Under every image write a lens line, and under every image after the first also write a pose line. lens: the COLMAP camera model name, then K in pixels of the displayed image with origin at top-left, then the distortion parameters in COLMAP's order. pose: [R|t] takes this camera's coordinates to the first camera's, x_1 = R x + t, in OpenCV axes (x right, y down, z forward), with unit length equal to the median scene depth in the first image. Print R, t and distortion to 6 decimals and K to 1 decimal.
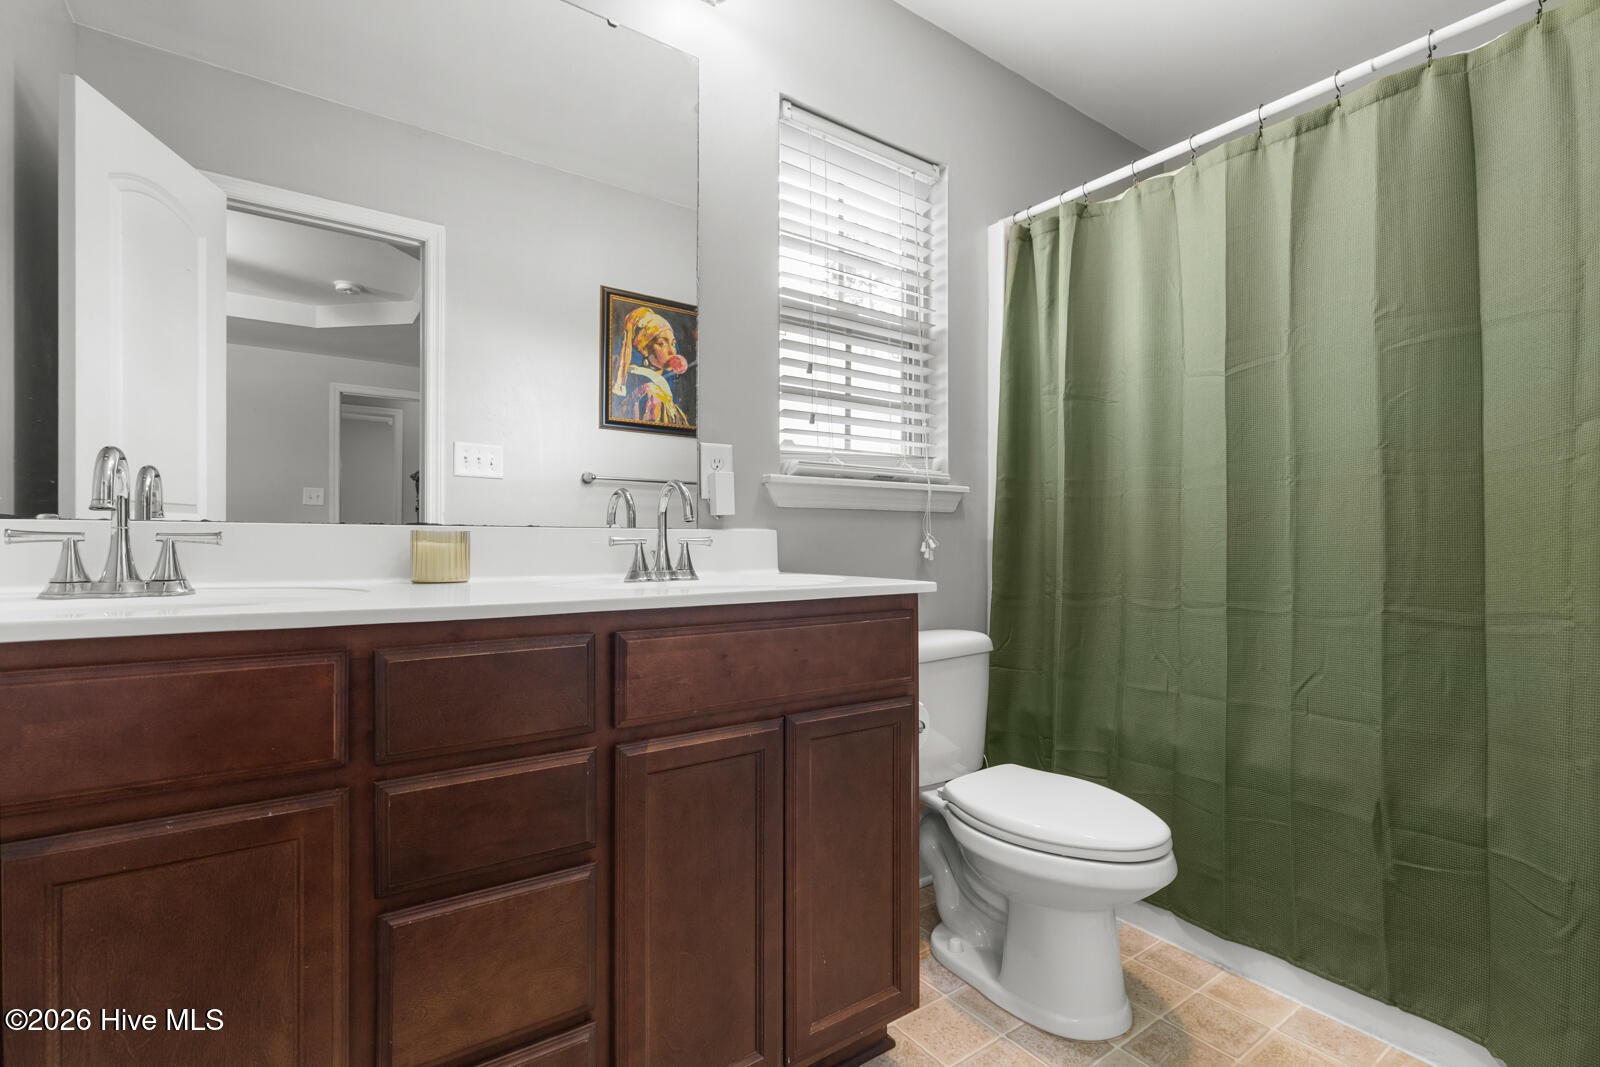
lens RADIAL K [[727.8, 0, 801.7], [0, 727.8, 536.7], [0, 0, 1]] dist [0.005095, 0.000236]
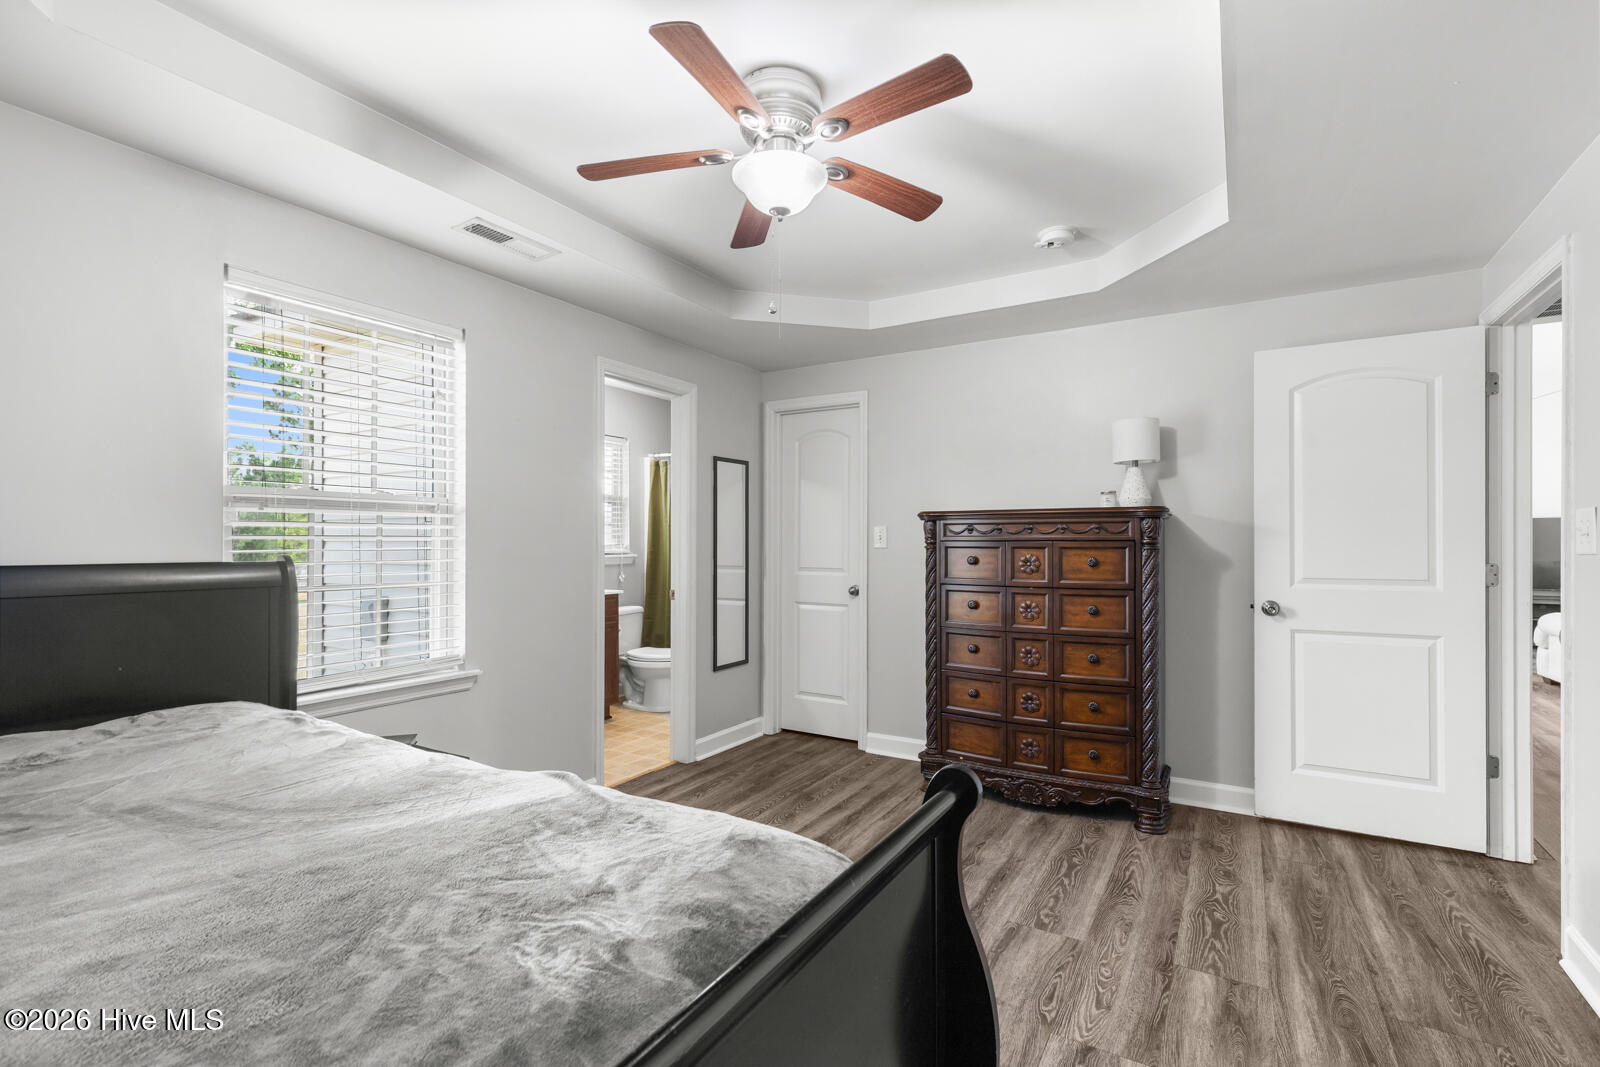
lens RADIAL K [[727.8, 0, 806.4], [0, 727.8, 537.4], [0, 0, 1]] dist [0.005095, 0.000236]
pose [[0.917788, -0.004043, 0.397051, -0.295538], [0.003815, 0.999992, 0.001362, -0.143300], [-0.397053, 0.000265, 0.917796, -1.910345]]
